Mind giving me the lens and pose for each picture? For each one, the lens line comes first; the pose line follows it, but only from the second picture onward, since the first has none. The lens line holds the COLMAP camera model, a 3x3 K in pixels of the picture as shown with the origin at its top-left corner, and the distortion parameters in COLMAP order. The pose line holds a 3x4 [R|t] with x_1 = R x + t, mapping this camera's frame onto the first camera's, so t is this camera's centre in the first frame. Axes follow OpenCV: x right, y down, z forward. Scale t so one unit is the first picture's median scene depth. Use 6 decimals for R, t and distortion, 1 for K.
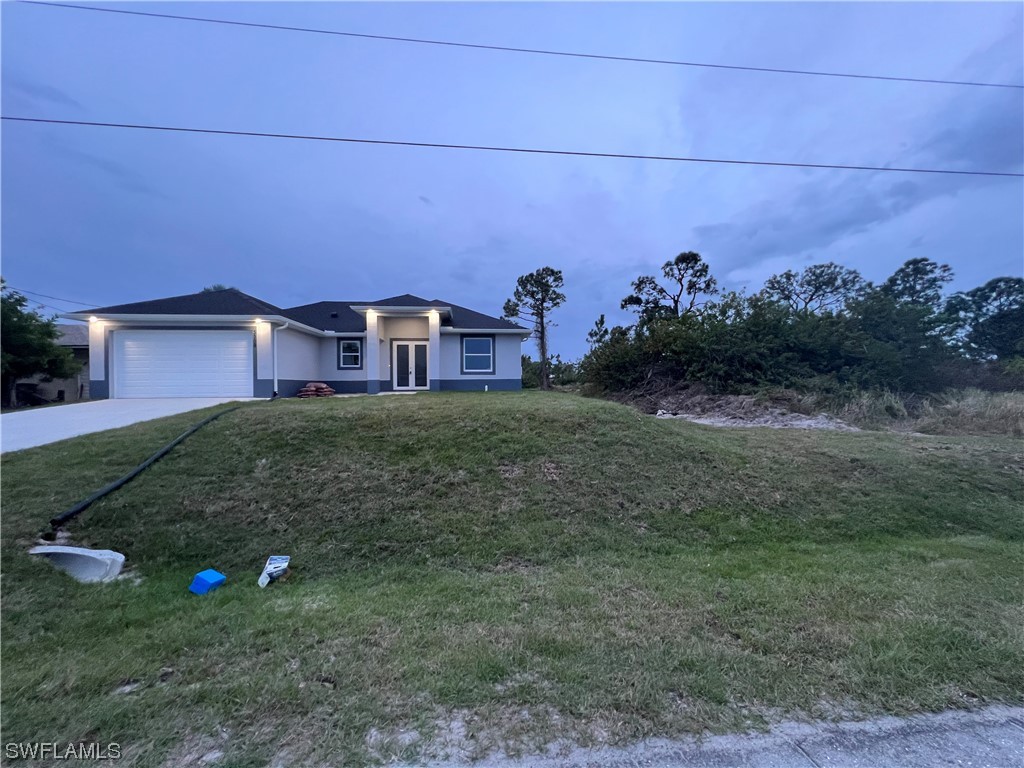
lens RADIAL K [[409.3, 0, 511.7], [0, 409.3, 382.9], [0, 0, 1]] dist [-0.001039, -0.000025]
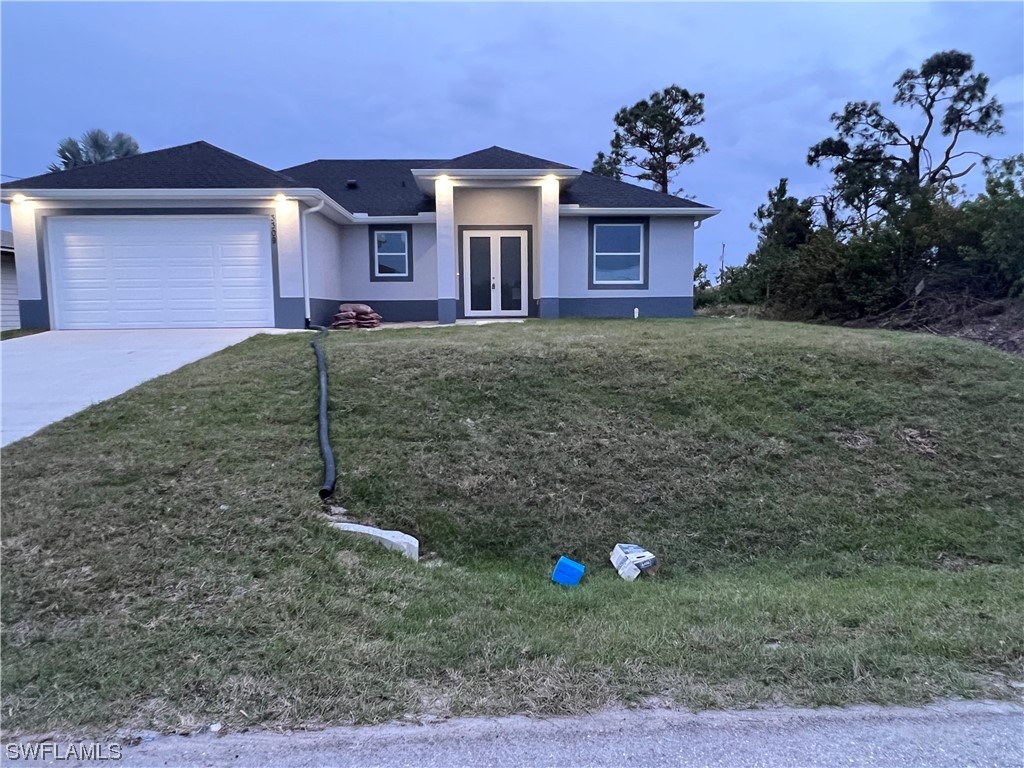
lens RADIAL K [[752.7, 0, 512.2], [0, 752.7, 384.5], [0, 0, 1]] dist [-0.001286, 0.004507]
pose [[0.998434, 0.004263, -0.055772, -0.161768], [0.001585, 0.994535, 0.104391, 0.002183], [0.055912, -0.104316, 0.992971, -0.066077]]
